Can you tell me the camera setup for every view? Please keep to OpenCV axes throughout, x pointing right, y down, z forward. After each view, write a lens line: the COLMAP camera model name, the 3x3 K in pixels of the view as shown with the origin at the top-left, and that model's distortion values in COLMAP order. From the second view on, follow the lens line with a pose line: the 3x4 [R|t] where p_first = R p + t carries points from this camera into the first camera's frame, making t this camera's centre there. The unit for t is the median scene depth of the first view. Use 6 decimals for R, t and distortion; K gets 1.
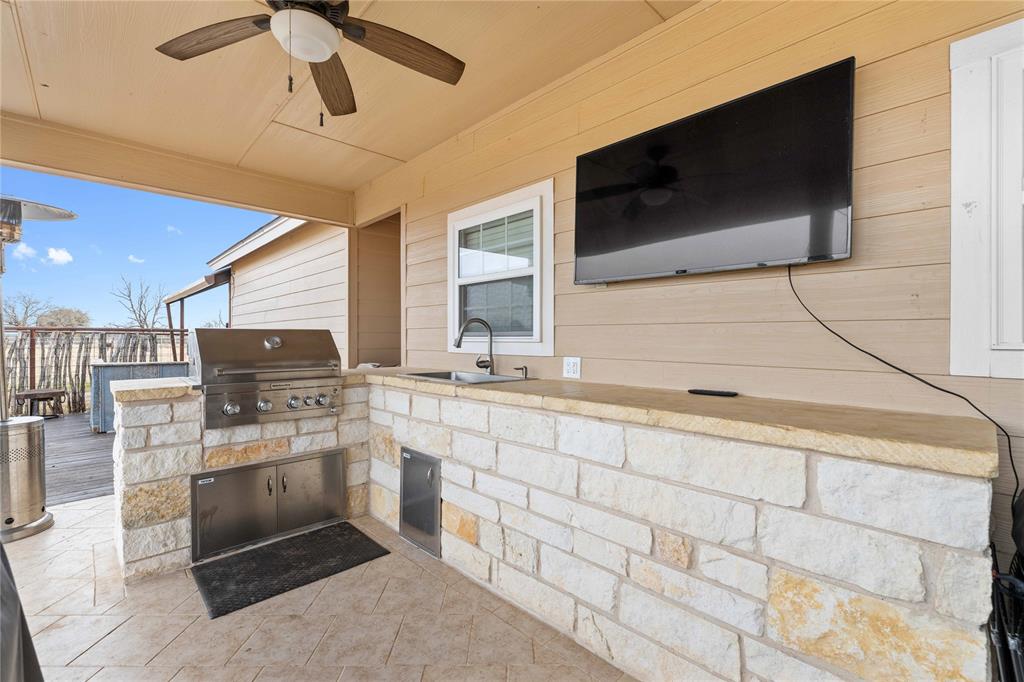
lens RADIAL K [[446.6, 0, 504.9], [0, 446.6, 341.7], [0, 0, 1]] dist [0.000316, 0.000199]
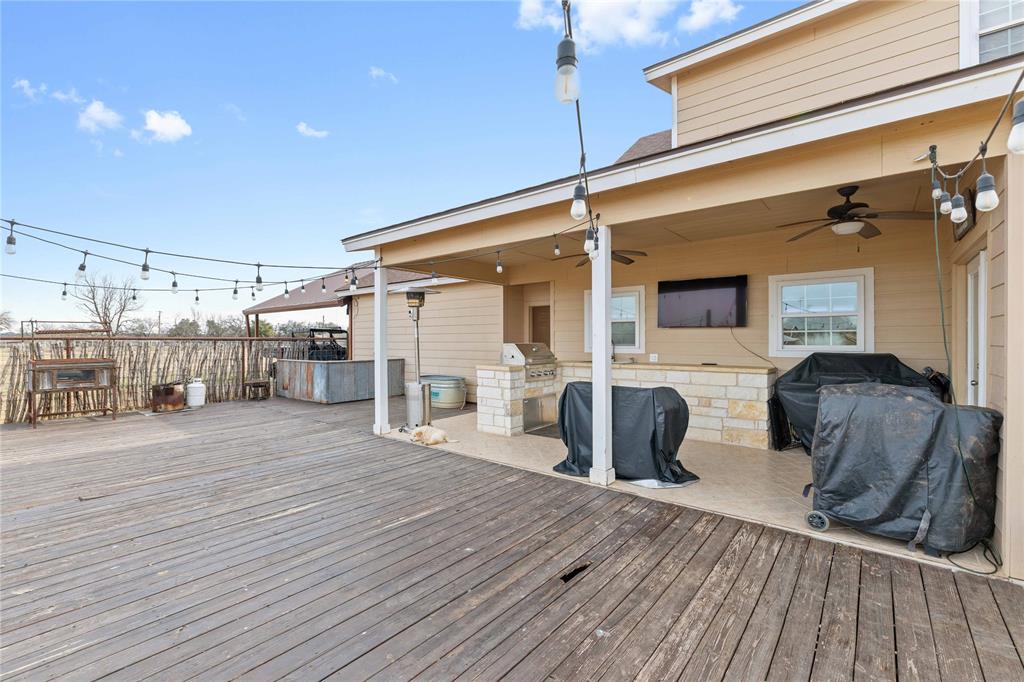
lens RADIAL K [[446.6, 0, 504.9], [0, 446.6, 341.7], [0, 0, 1]] dist [0.000316, 0.000199]
pose [[0.992321, -0.005472, 0.123565, -1.212675], [0.005500, 0.999985, 0.000119, -0.049152], [-0.123564, 0.000562, 0.992336, -1.757309]]
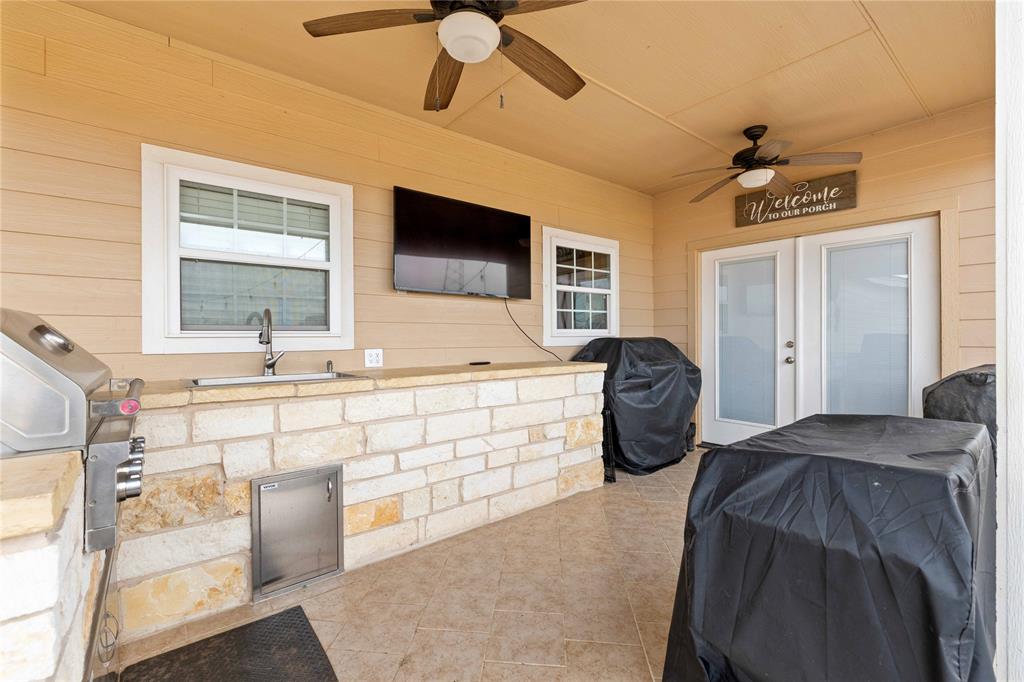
lens RADIAL K [[446.6, 0, 504.9], [0, 446.6, 341.7], [0, 0, 1]] dist [0.000316, 0.000199]
pose [[0.085865, -0.014217, 0.996205, -1.119087], [0.012194, 0.999838, 0.013217, 0.004473], [-0.996232, 0.011013, 0.086025, 0.638044]]
